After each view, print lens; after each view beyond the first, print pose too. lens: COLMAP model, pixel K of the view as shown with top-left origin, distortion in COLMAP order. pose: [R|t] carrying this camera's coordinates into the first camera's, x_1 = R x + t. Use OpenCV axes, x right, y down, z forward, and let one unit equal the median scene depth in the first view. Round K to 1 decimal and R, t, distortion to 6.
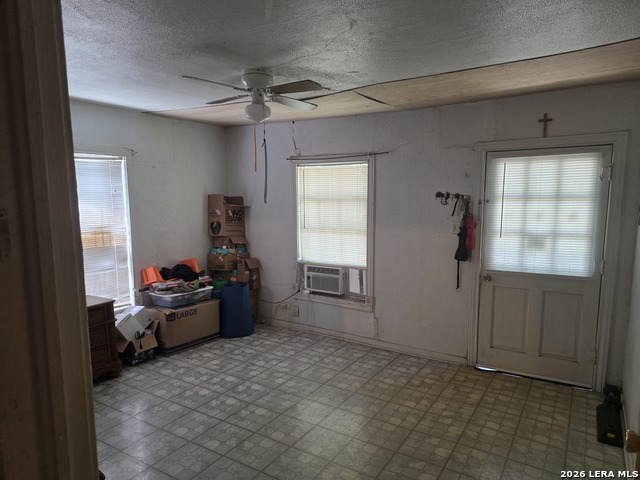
lens RADIAL K [[419.1, 0, 321.0], [0, 419.1, 241.2], [0, 0, 1]] dist [0.008079, -0.003215]
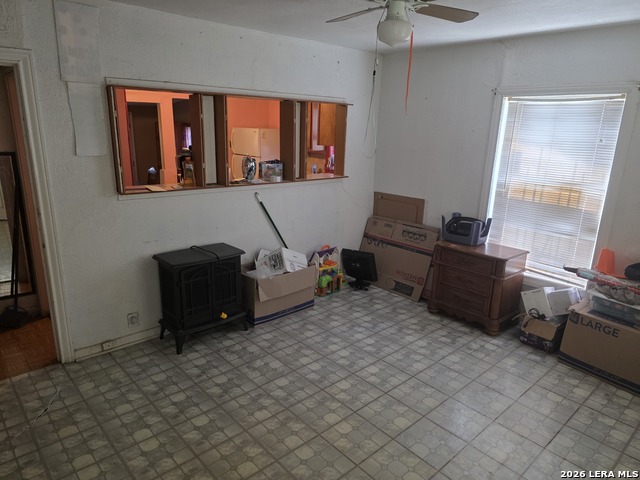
lens RADIAL K [[419.1, 0, 320.3], [0, 419.1, 240.5], [0, 0, 1]] dist [0.008079, -0.003215]
pose [[-0.262912, 0.253175, -0.931010, 0.419478], [-0.140777, 0.944564, 0.296616, -0.103863], [0.954494, 0.209049, -0.212696, 0.716566]]
